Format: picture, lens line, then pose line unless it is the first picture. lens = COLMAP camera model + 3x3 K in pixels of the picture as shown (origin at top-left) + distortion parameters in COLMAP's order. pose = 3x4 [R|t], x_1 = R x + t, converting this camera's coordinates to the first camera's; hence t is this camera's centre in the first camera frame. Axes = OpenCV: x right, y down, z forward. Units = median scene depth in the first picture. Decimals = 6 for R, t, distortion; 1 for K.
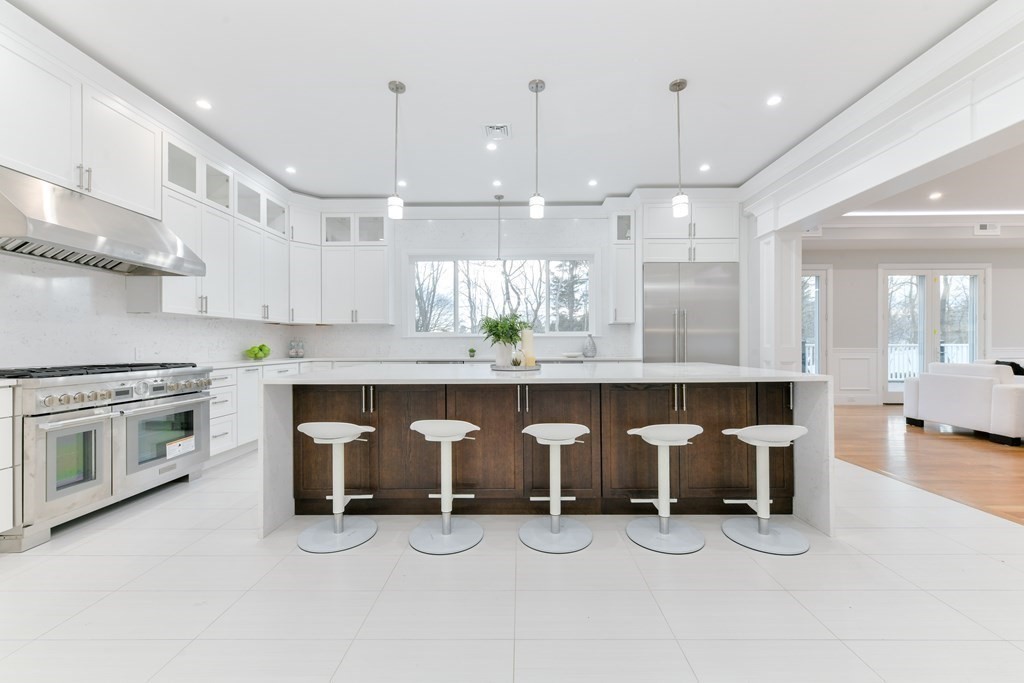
lens RADIAL K [[398.8, 0, 513.9], [0, 398.8, 353.6], [0, 0, 1]] dist [0.001267, 0.000071]
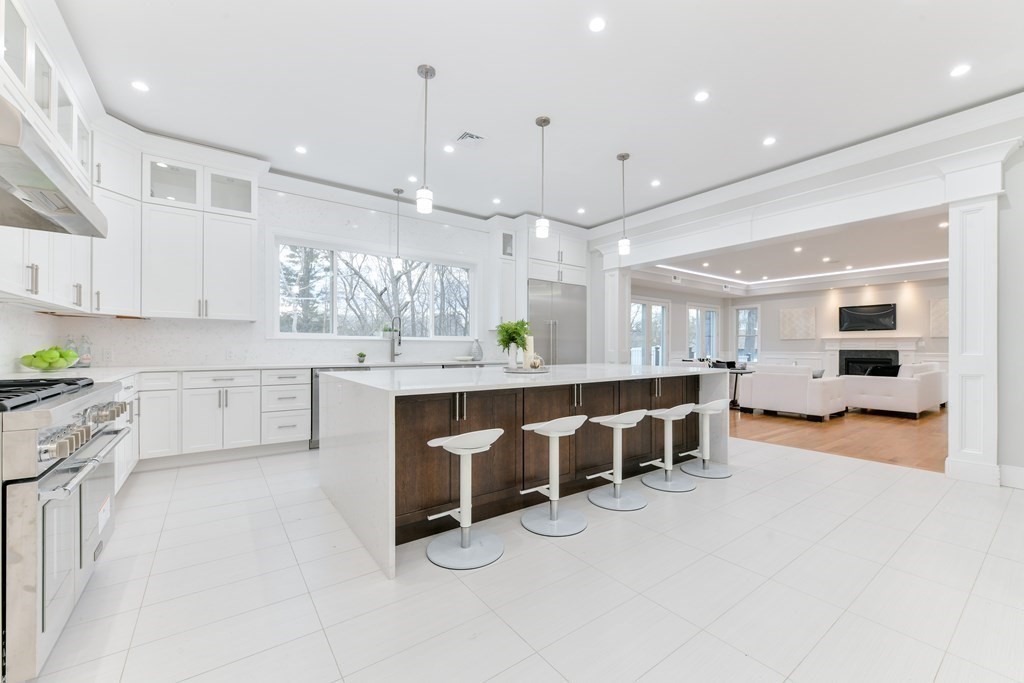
lens RADIAL K [[417.0, 0, 513.5], [0, 417.0, 348.7], [0, 0, 1]] dist [-0.001740, -0.000247]
pose [[0.801108, 0.006726, 0.598482, -0.429830], [0.006511, 0.999780, -0.019952, -0.001502], [-0.598484, 0.019881, 0.800888, 0.065589]]
